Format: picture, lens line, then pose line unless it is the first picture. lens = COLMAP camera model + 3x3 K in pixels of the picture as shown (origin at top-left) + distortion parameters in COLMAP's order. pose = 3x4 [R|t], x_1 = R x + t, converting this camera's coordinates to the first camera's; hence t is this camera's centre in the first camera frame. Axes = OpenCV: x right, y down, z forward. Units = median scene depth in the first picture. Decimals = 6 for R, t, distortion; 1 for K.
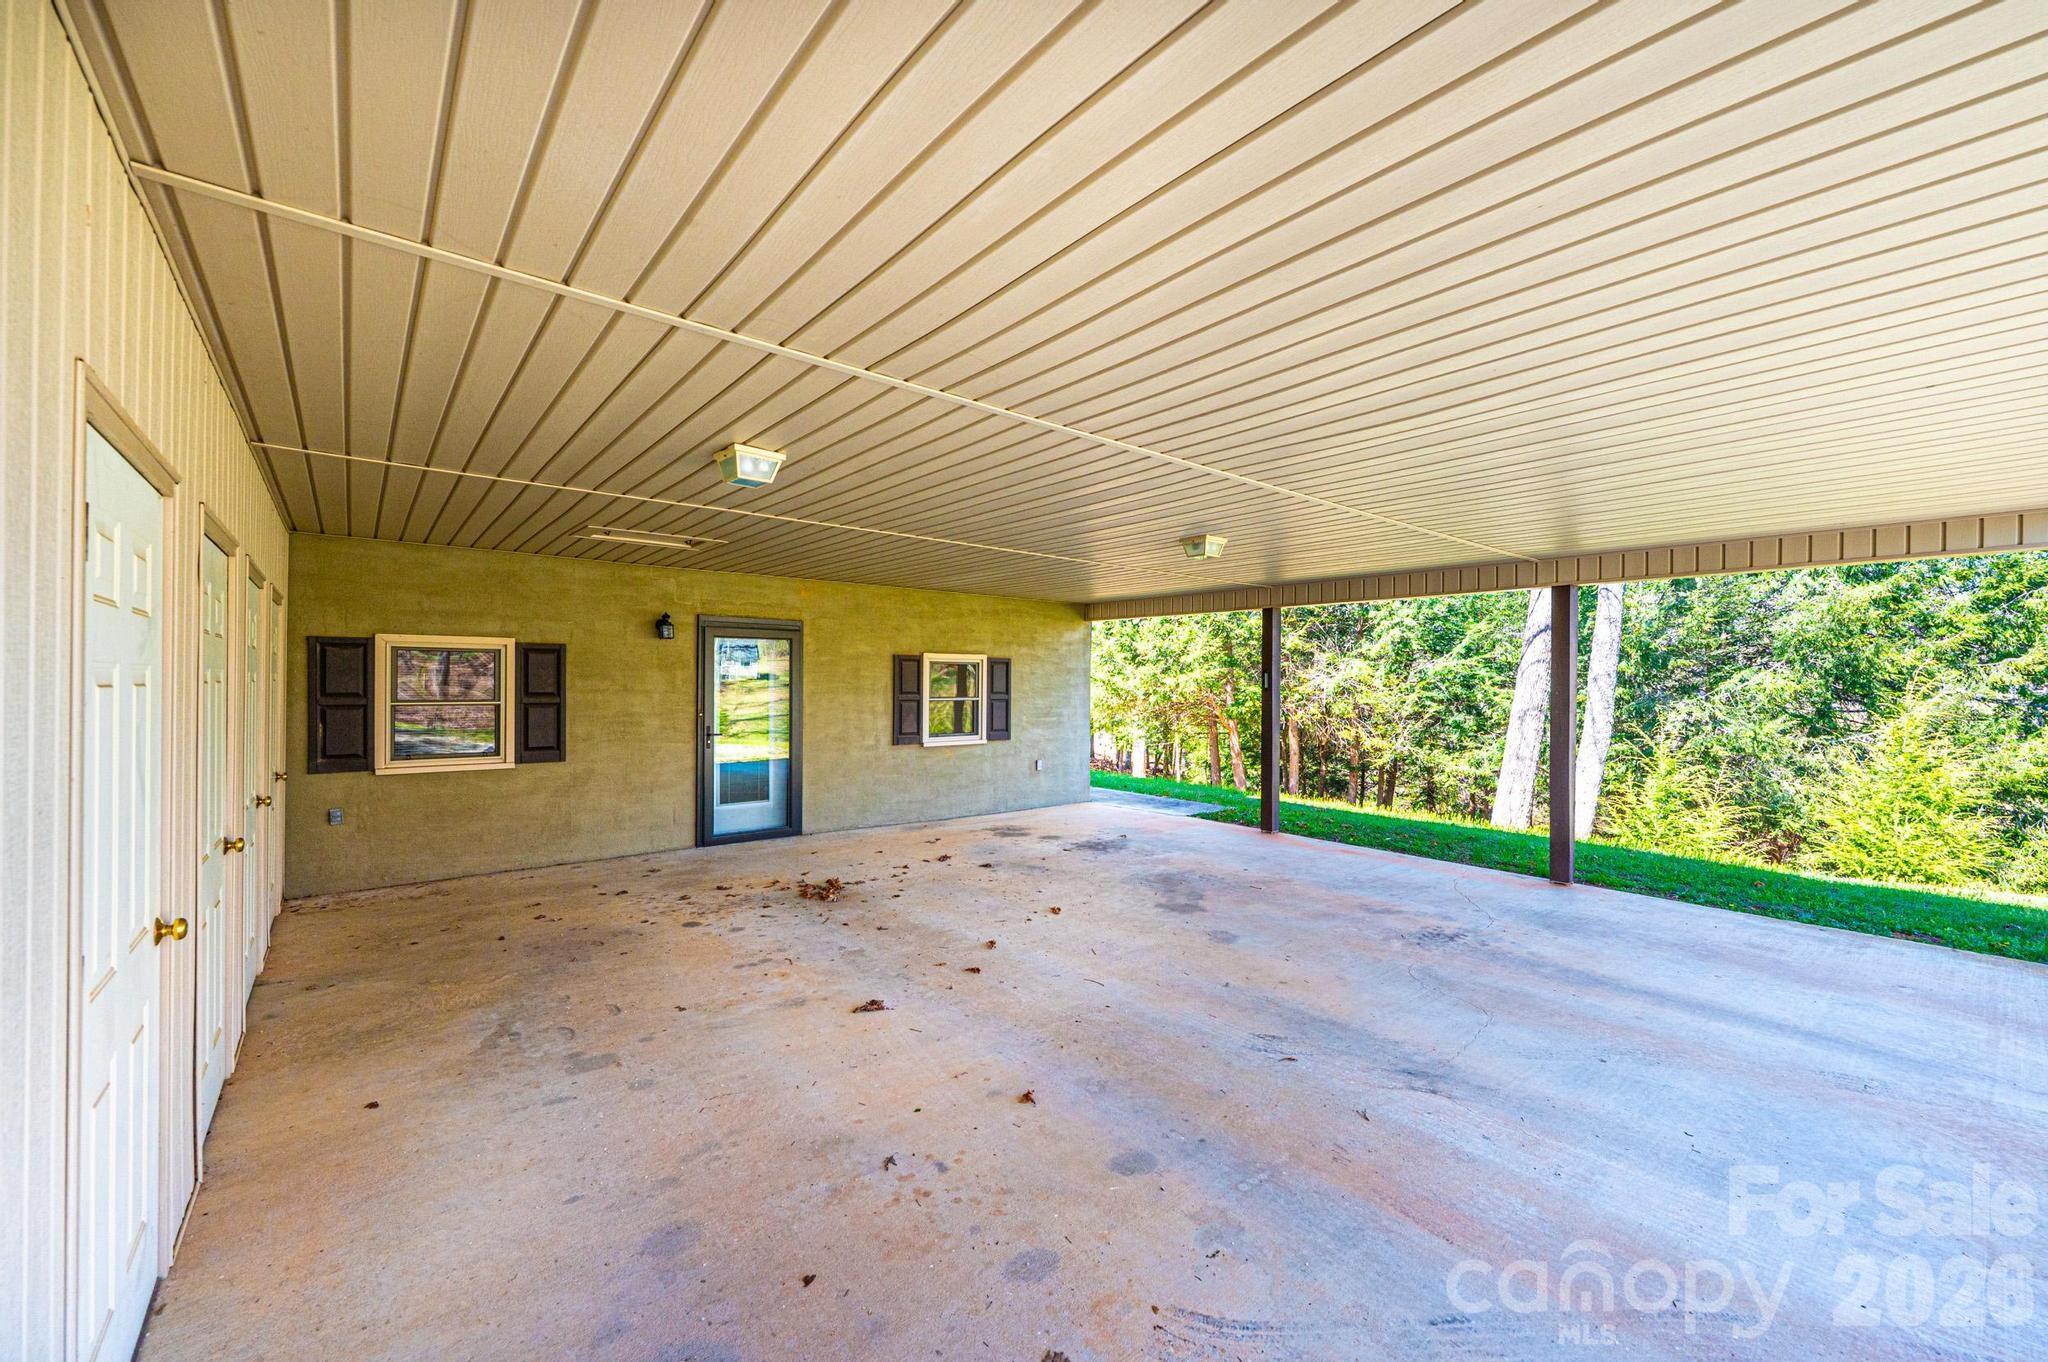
lens RADIAL K [[820.8, 0, 1023.0], [0, 820.8, 681.0], [0, 0, 1]] dist [-0.000104, -0.000009]
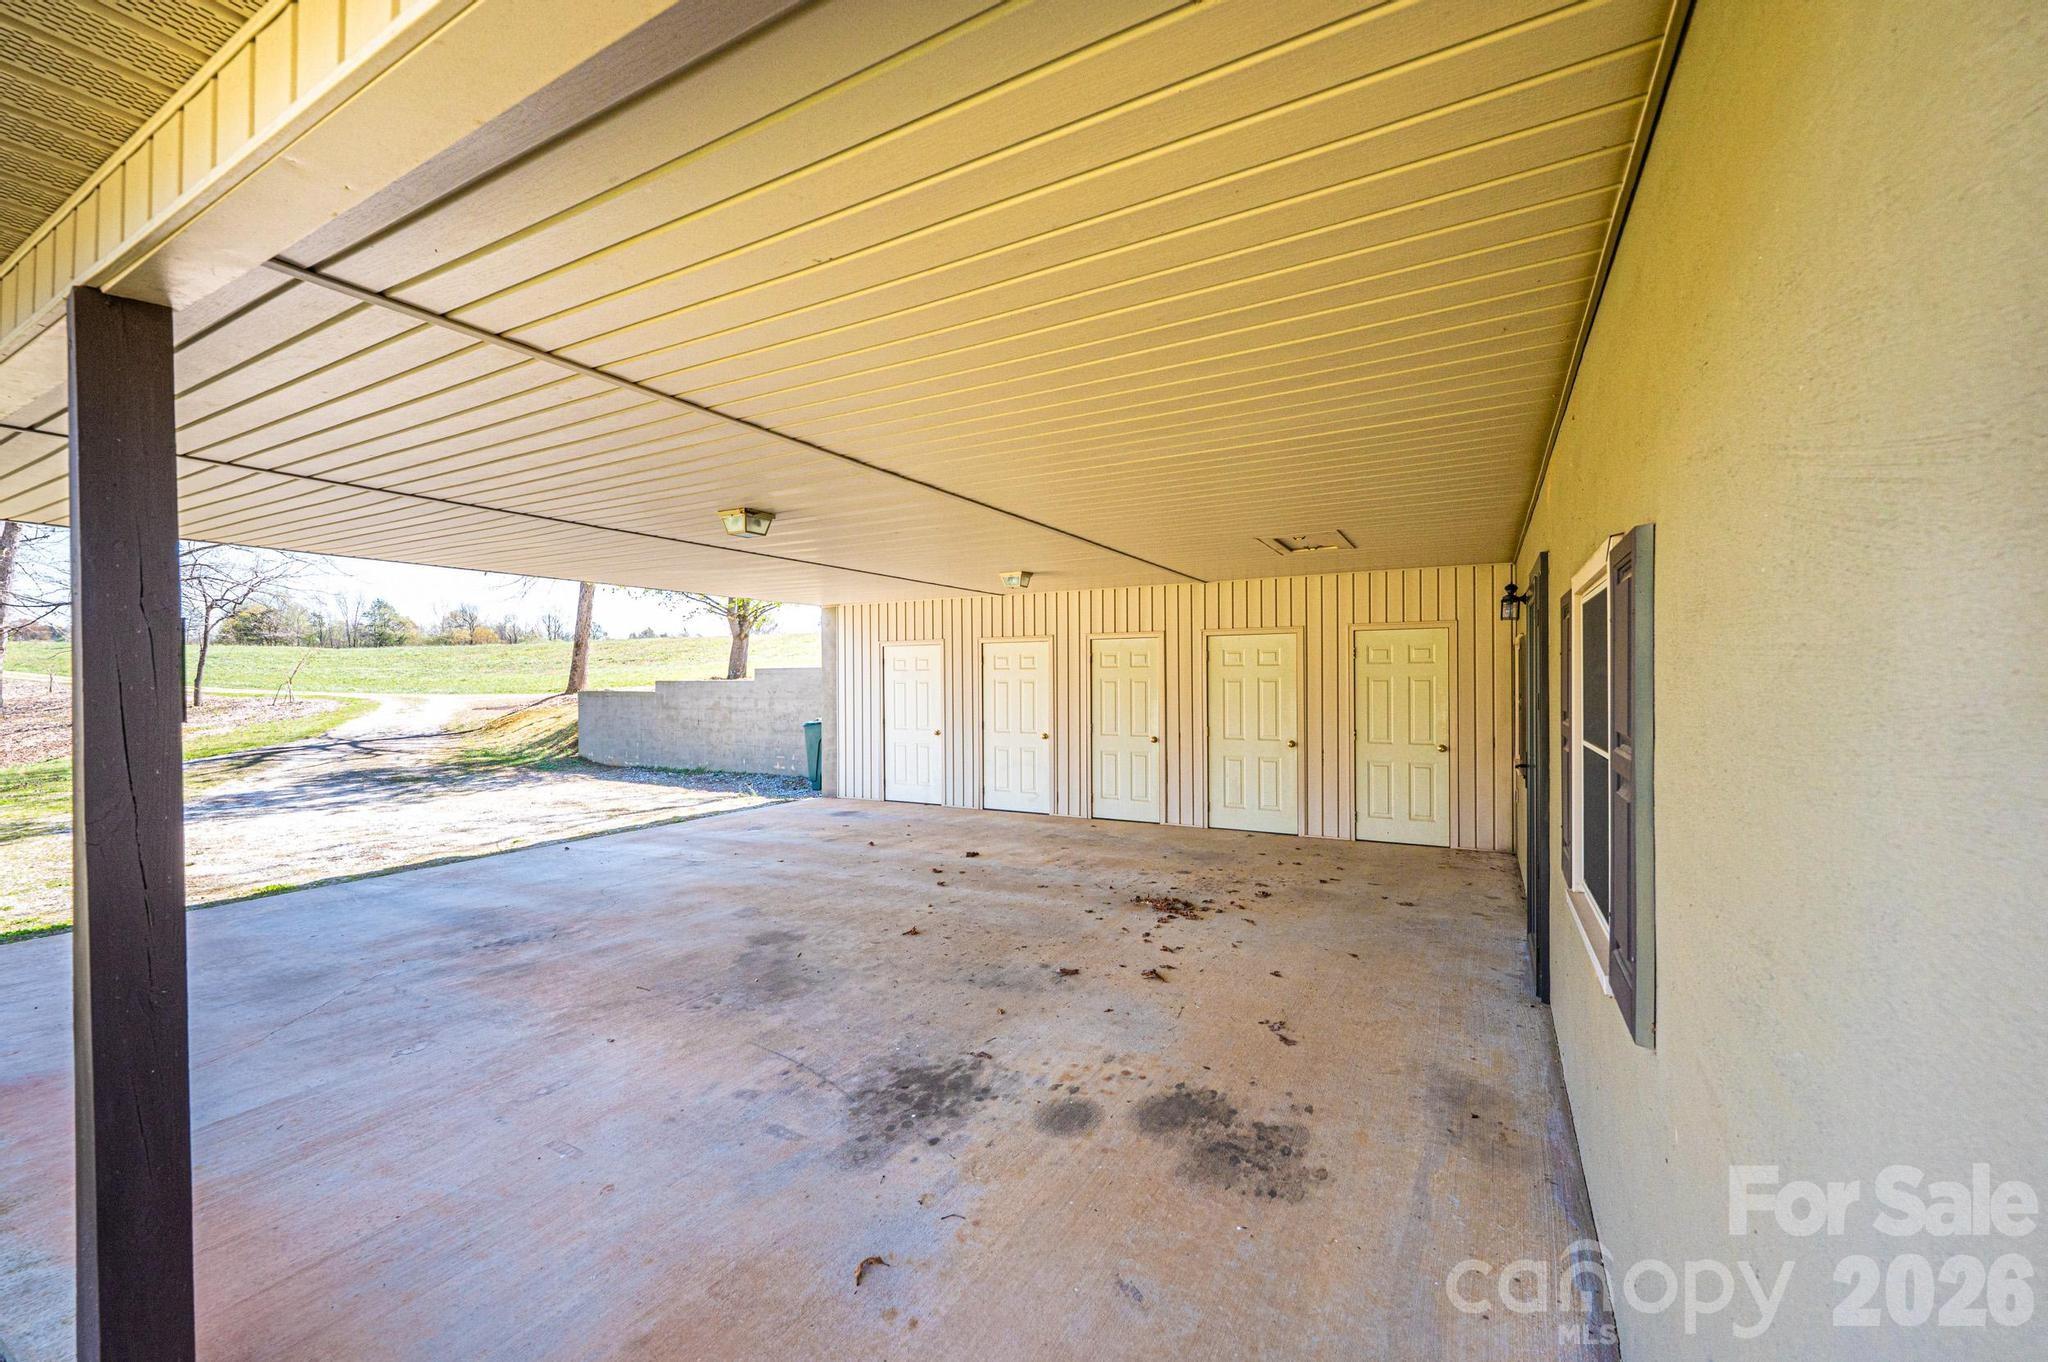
lens RADIAL K [[820.8, 0, 1021.5], [0, 820.8, 677.5], [0, 0, 1]] dist [-0.000104, -0.000009]
pose [[-0.933310, -0.003818, -0.359052, 0.273166], [-0.000764, 0.999962, -0.008646, 0.005639], [0.359071, -0.007795, -0.933278, 1.994277]]
